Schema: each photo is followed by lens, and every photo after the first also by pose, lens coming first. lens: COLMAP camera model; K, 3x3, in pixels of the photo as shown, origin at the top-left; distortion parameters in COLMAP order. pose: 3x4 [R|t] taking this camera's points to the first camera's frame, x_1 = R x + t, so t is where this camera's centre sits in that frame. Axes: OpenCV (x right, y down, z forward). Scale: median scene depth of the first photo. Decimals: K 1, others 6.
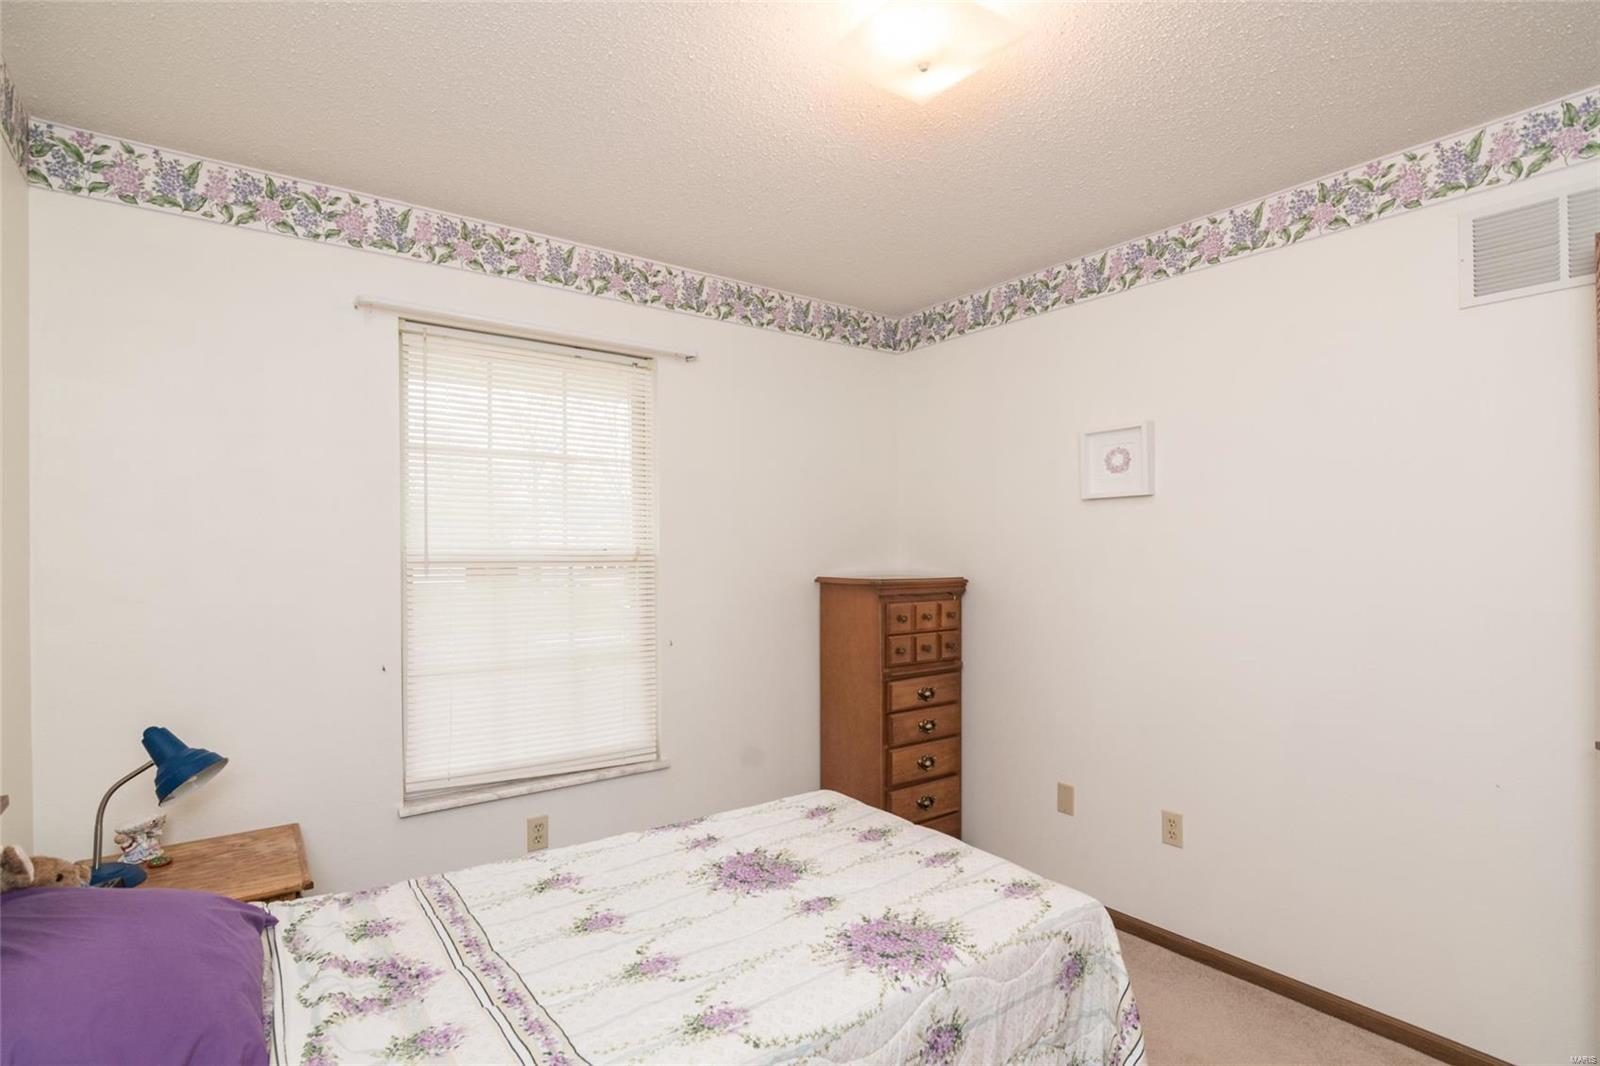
lens RADIAL K [[784.2, 0, 792.2], [0, 784.2, 543.0], [0, 0, 1]] dist [-0.015358, -0.001058]
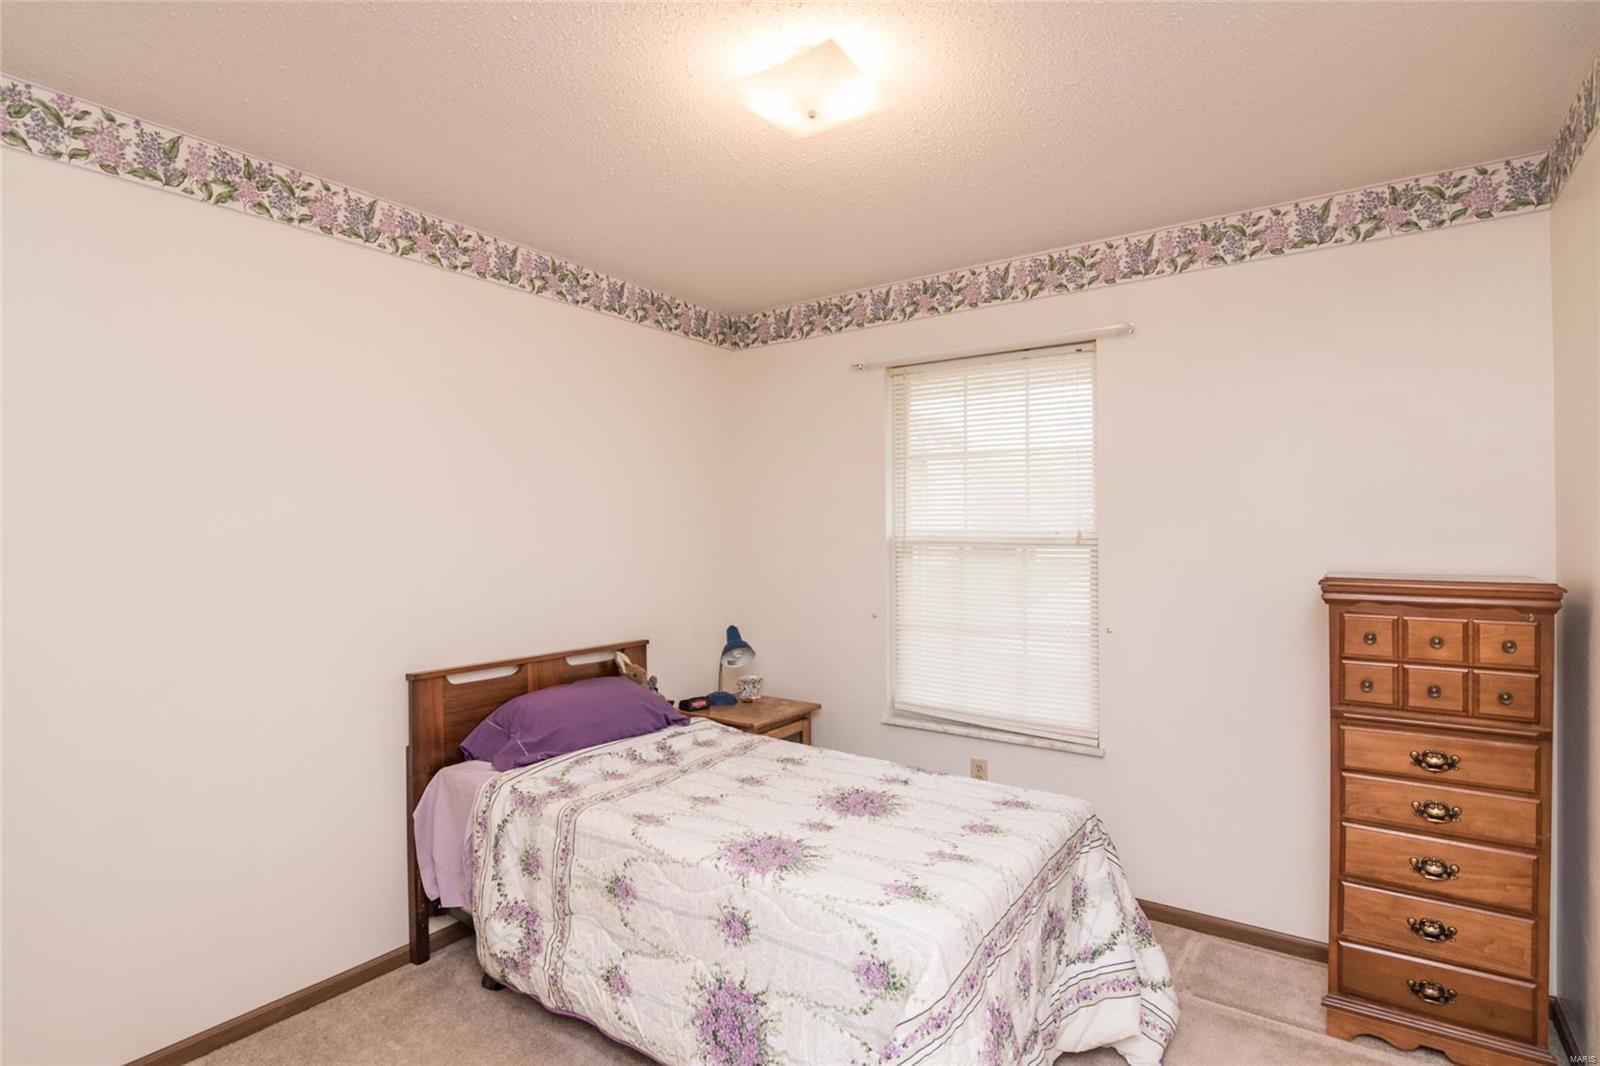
lens RADIAL K [[816.5, 0, 790.7], [0, 816.5, 530.9], [0, 0, 1]] dist [-0.015439, -0.000218]
pose [[0.298525, 0.001780, -0.954400, 0.747221], [0.008489, 0.999954, 0.004520, -0.003249], [0.954364, -0.009451, 0.298496, 0.352535]]
